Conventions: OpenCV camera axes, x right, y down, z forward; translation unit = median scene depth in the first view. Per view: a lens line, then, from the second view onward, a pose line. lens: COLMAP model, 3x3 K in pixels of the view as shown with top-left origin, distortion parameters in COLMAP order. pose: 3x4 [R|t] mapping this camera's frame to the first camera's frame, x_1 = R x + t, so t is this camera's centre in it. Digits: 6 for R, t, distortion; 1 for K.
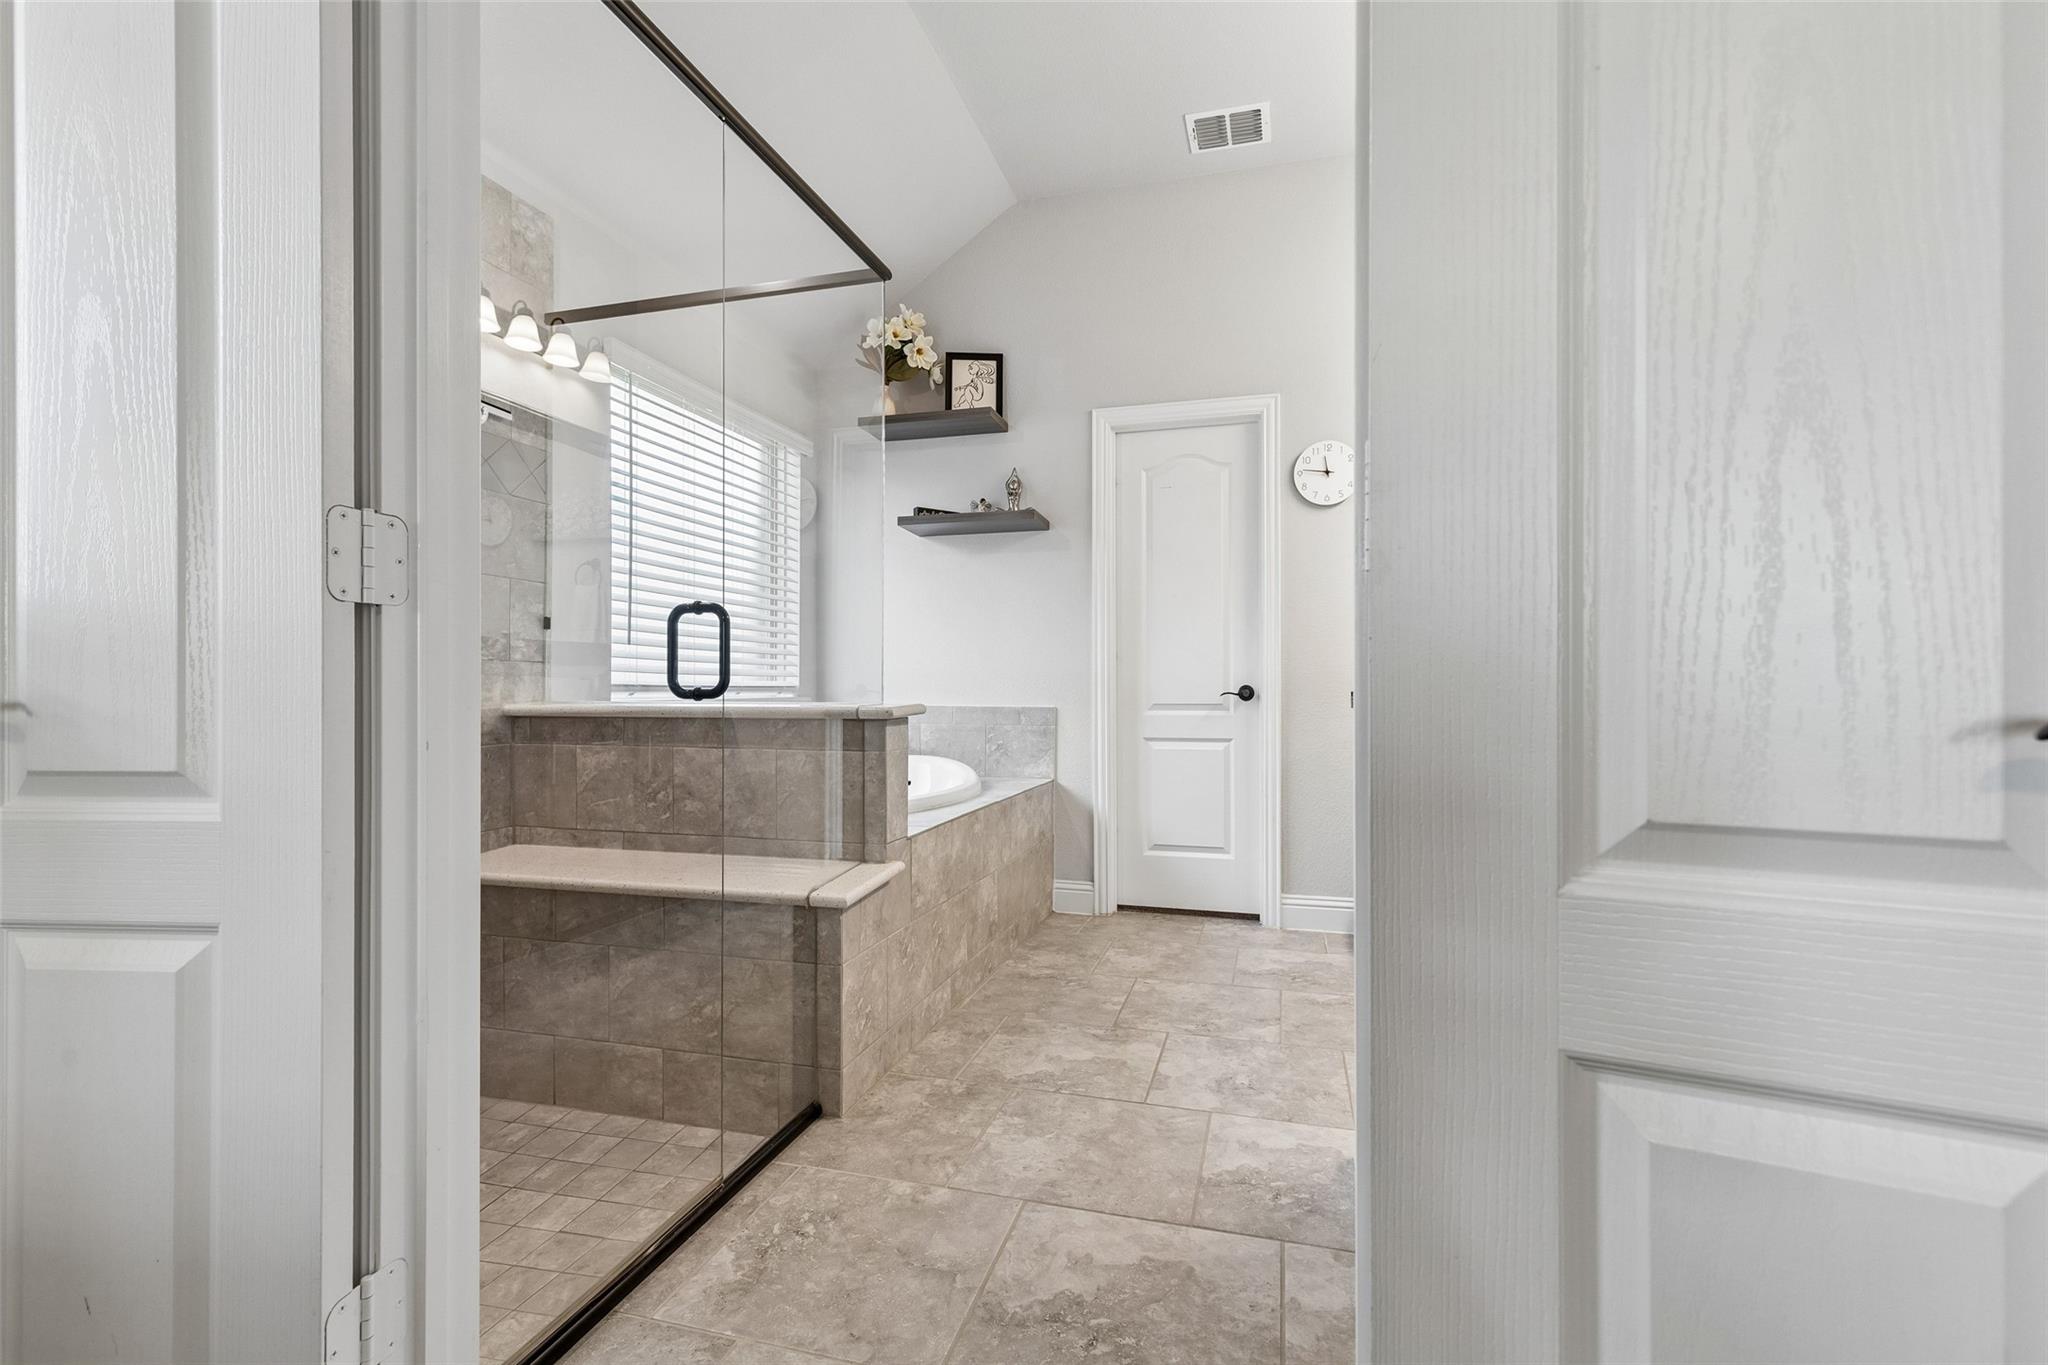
lens RADIAL K [[936.3, 0, 1011.8], [0, 936.3, 688.9], [0, 0, 1]] dist [0.011280, -0.002708]
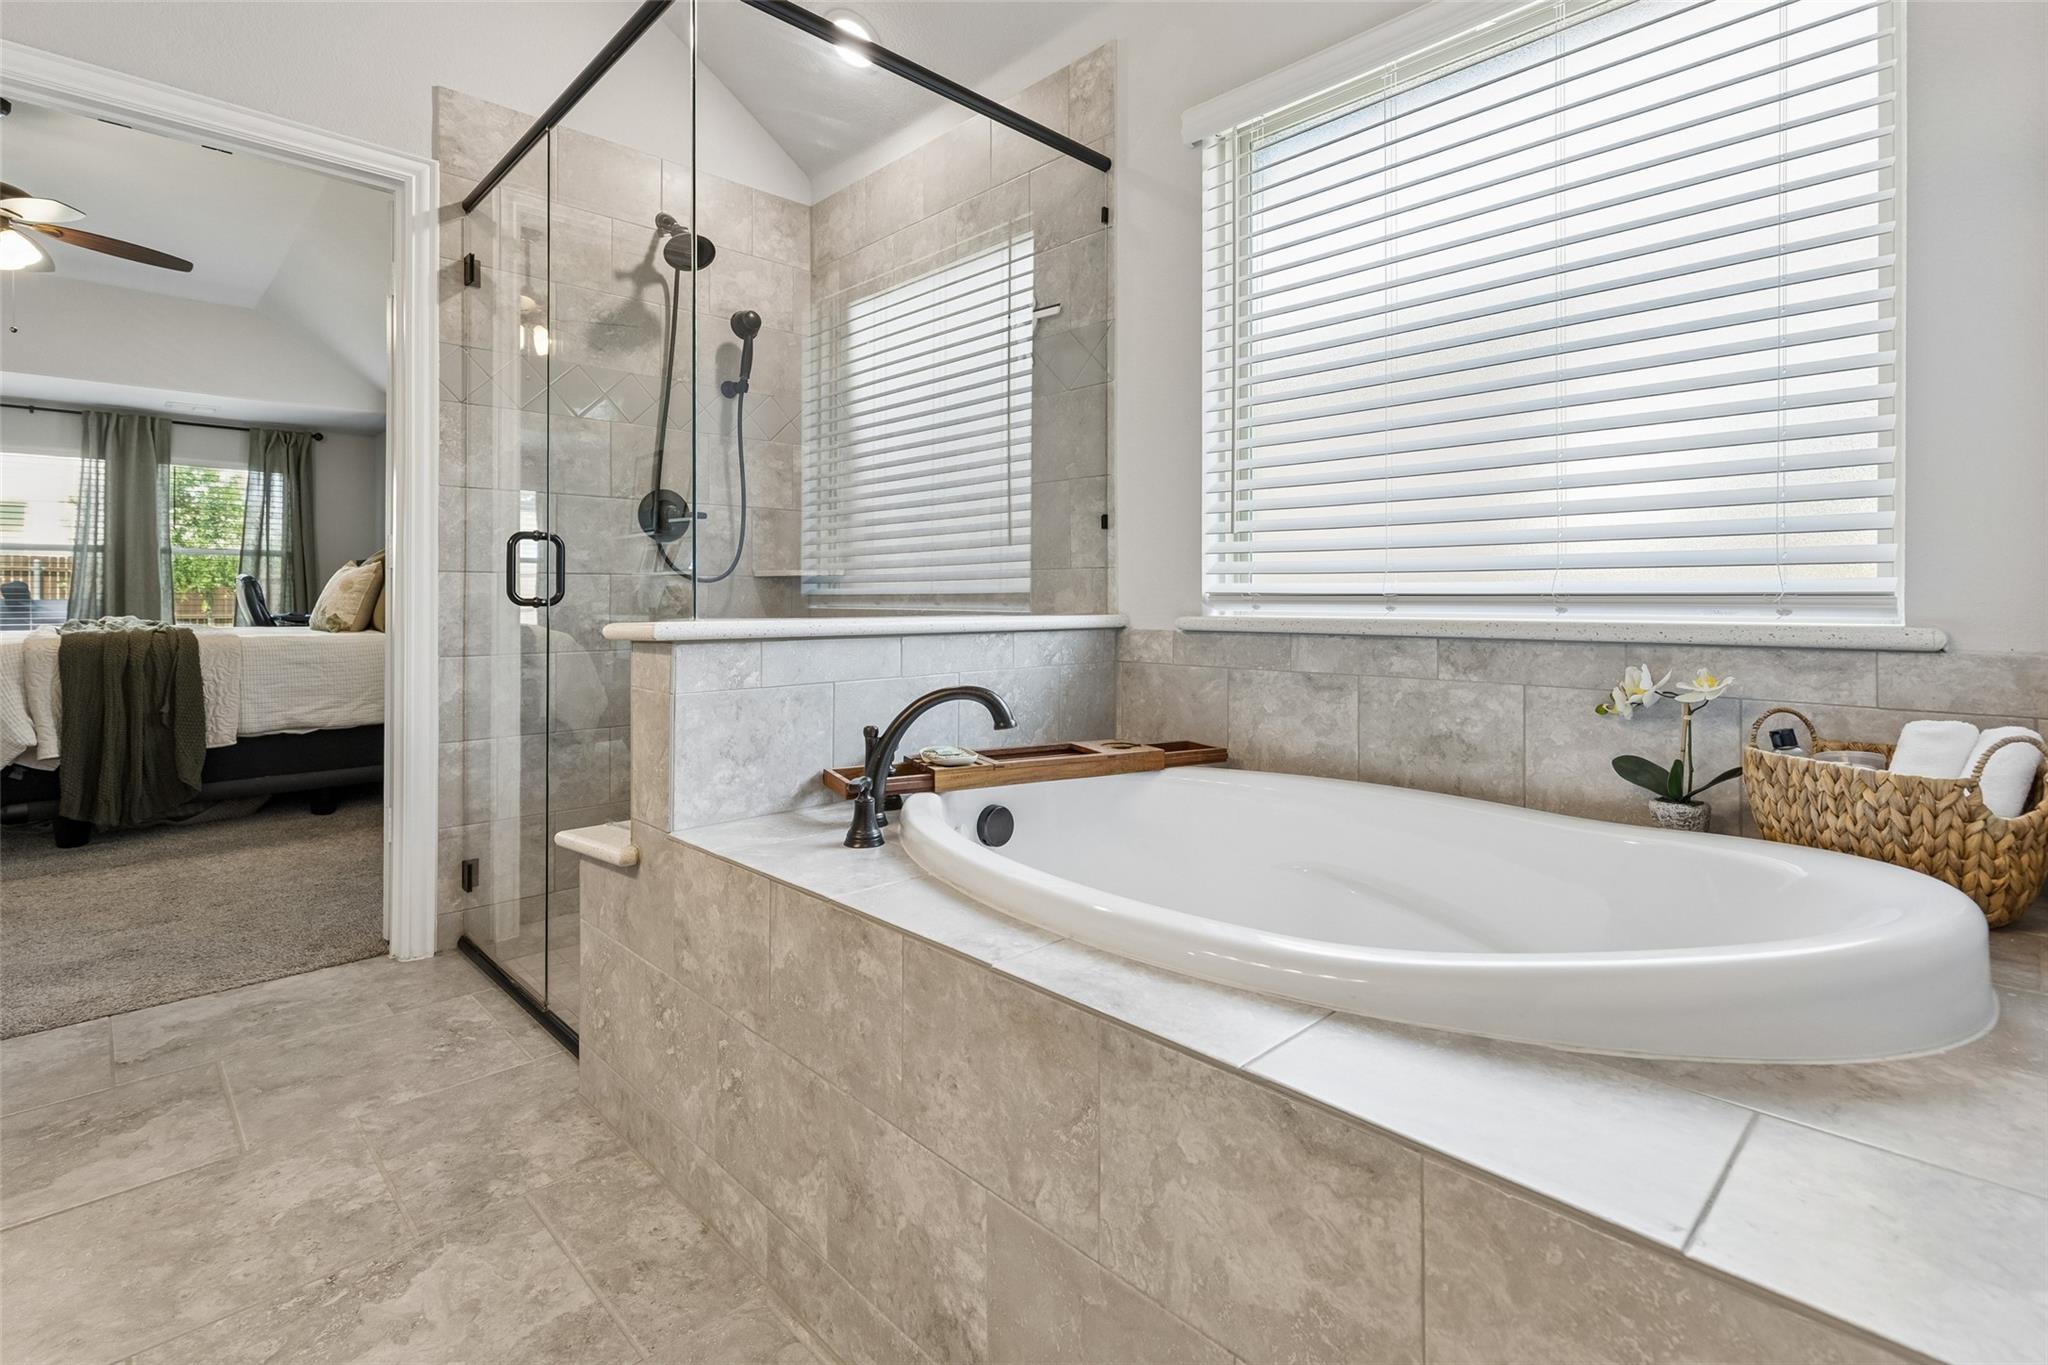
lens RADIAL K [[936.3, 0, 1003.8], [0, 936.3, 610.0], [0, 0, 1]] dist [0.011280, -0.002708]
pose [[-0.492819, 0.009266, -0.870082, 0.380422], [-0.000320, 0.999941, 0.010829, 0.000500], [0.870132, 0.005615, -0.492787, 1.782379]]
